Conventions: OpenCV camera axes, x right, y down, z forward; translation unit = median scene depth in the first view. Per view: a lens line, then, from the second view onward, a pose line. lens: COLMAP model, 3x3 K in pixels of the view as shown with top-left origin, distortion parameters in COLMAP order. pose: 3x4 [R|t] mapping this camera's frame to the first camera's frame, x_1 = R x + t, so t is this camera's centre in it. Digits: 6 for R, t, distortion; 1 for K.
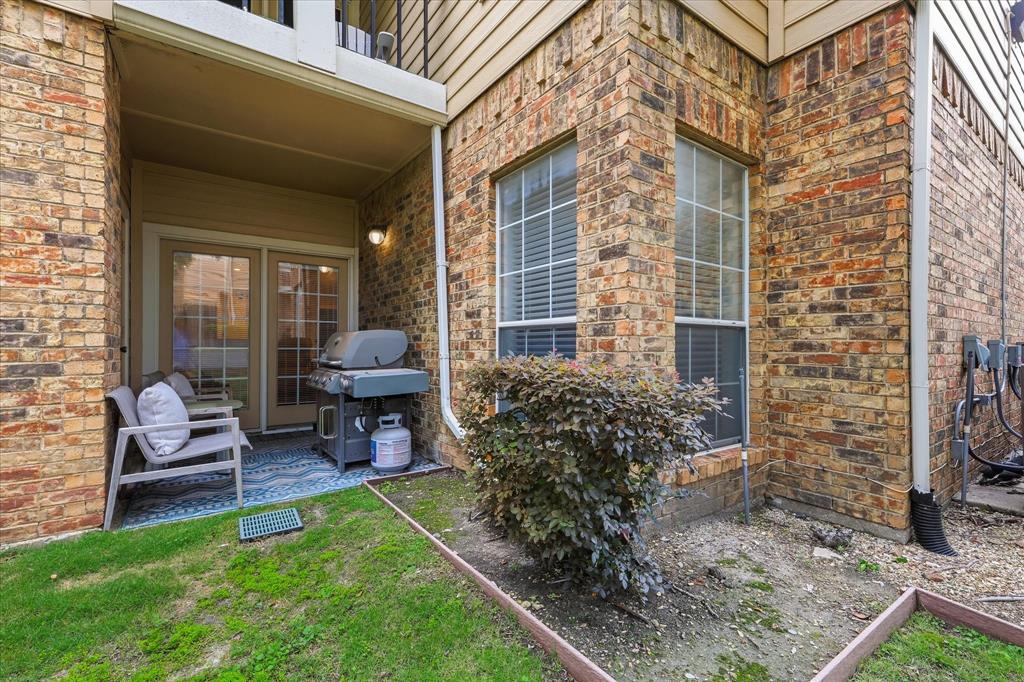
lens RADIAL K [[450.4, 0, 512.7], [0, 450.4, 346.1], [0, 0, 1]] dist [0.006658, 0.000286]
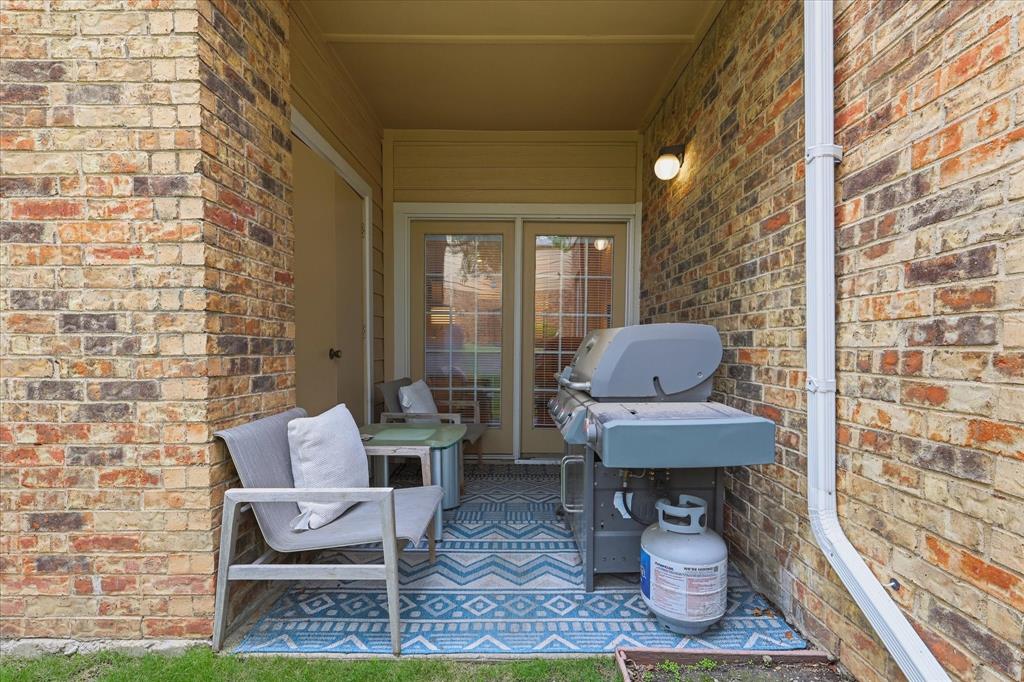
lens RADIAL K [[450.4, 0, 523.2], [0, 450.4, 359.0], [0, 0, 1]] dist [0.006658, 0.000286]
pose [[0.813446, 0.027717, -0.580979, -0.143176], [-0.008117, 0.999308, 0.036310, -0.014866], [0.581583, -0.024820, 0.813108, 0.549394]]
